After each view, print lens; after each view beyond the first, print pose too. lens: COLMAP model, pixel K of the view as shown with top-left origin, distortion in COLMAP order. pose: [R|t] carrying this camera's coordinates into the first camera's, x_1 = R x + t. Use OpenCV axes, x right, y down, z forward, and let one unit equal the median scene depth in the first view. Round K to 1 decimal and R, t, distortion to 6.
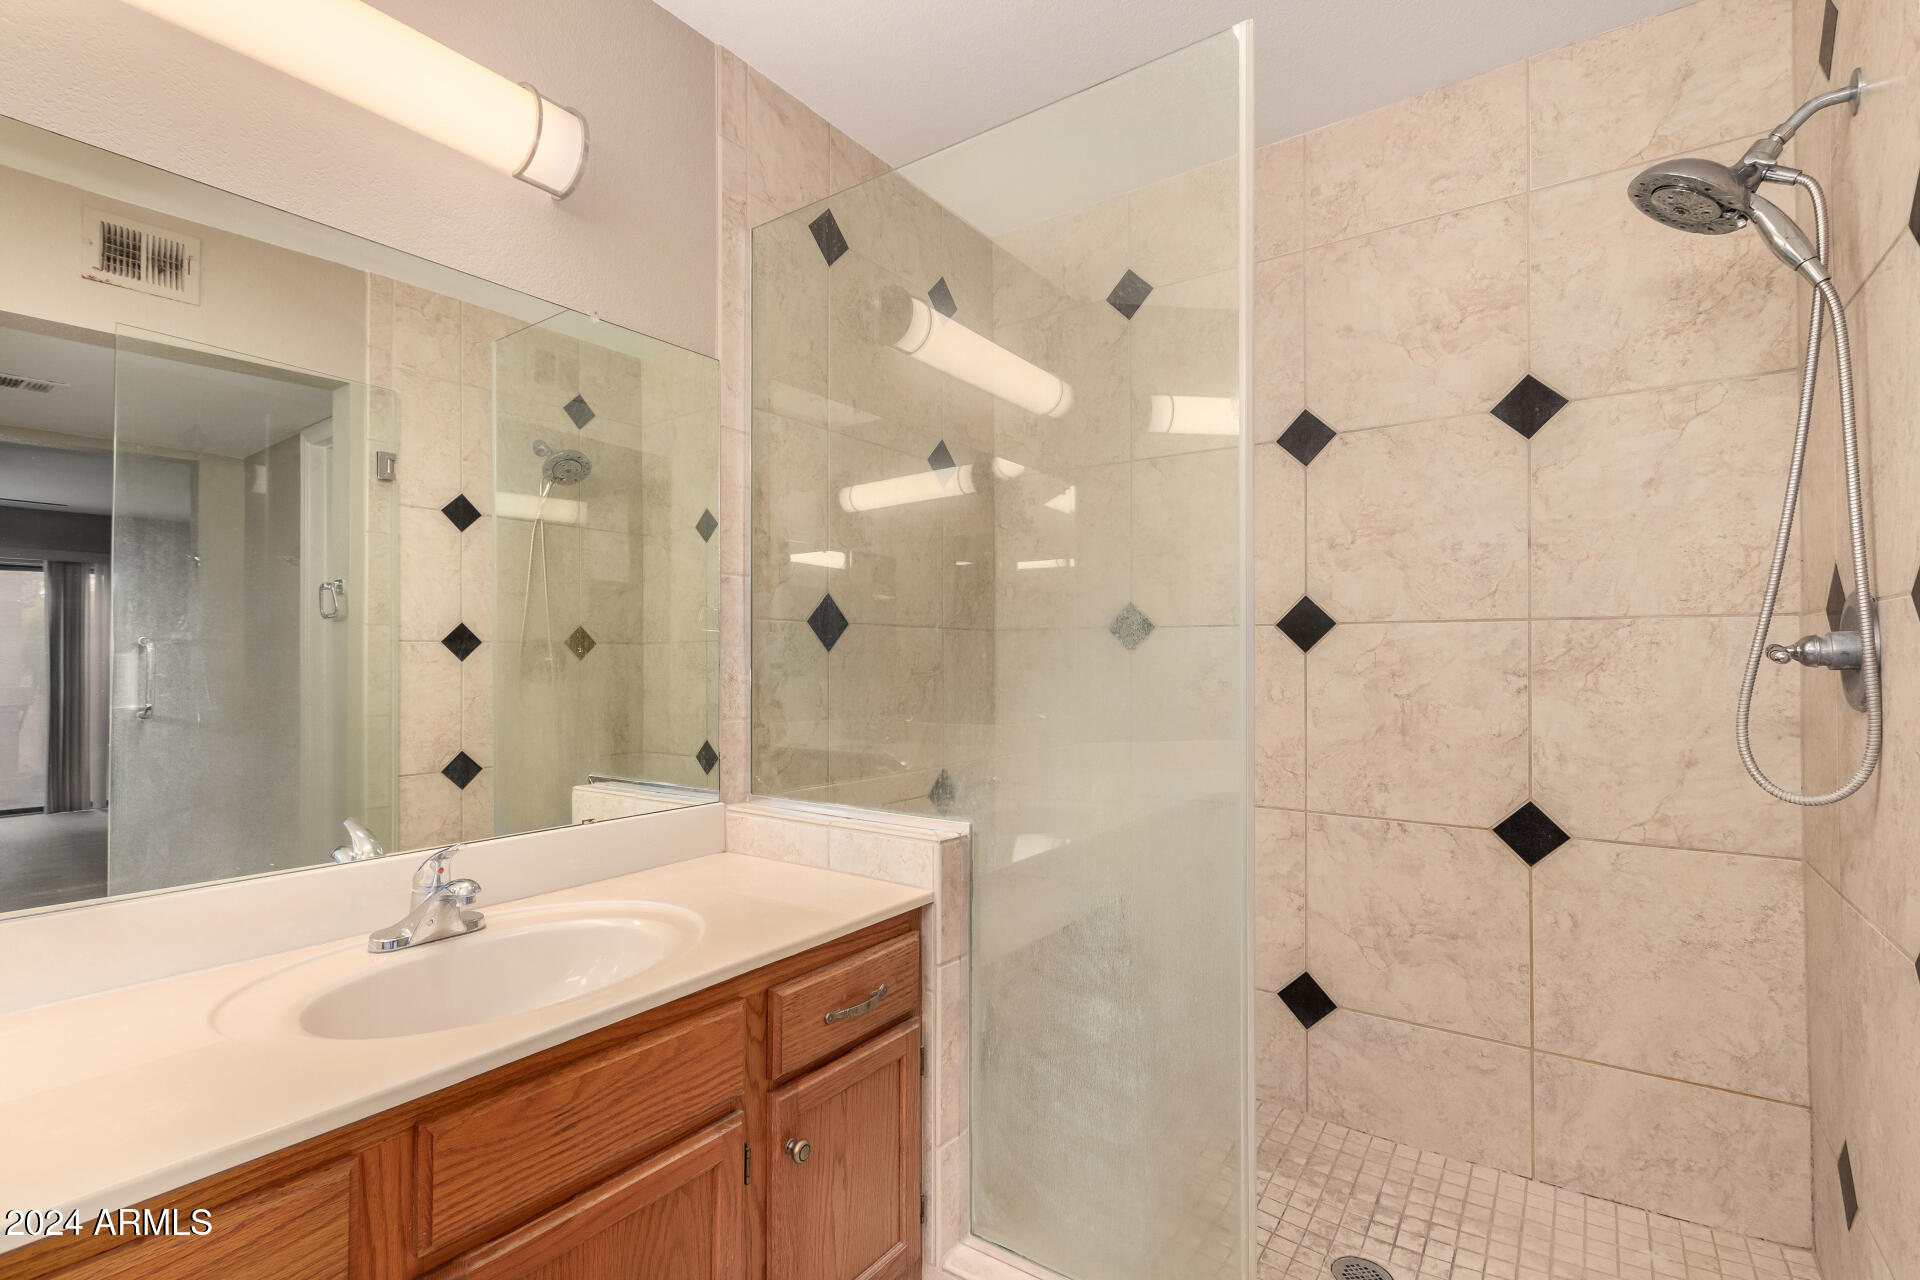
lens RADIAL K [[886.7, 0, 953.2], [0, 886.7, 640.6], [0, 0, 1]] dist [-0.000764, -0.000787]
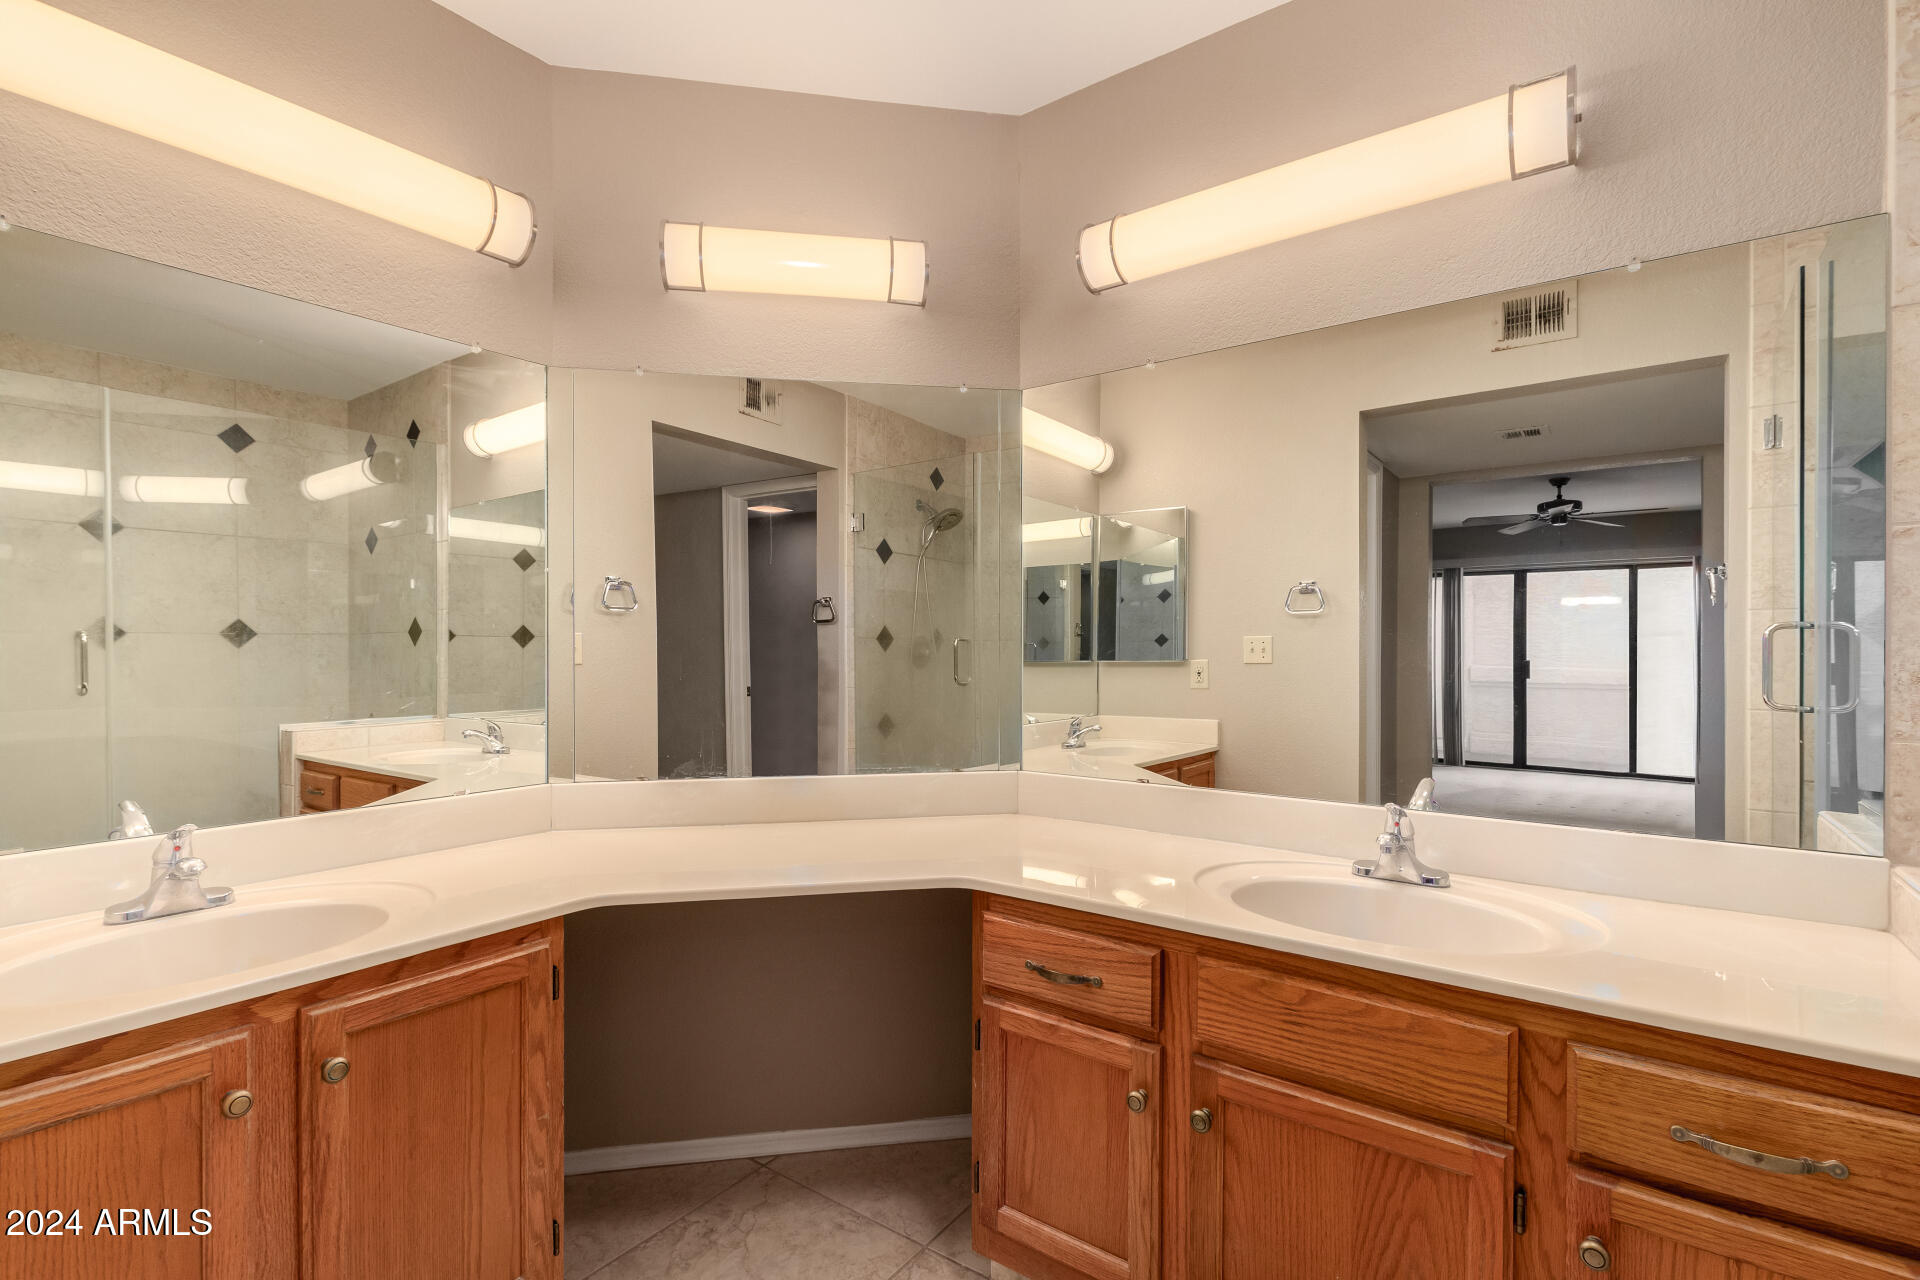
lens RADIAL K [[886.7, 0, 953.1], [0, 886.7, 645.9], [0, 0, 1]] dist [-0.000764, -0.000787]
pose [[-0.019398, 0.005954, -0.999794, 0.697633], [0.017410, 0.999833, 0.005616, 0.000864], [0.999660, -0.017297, -0.019499, 0.466207]]
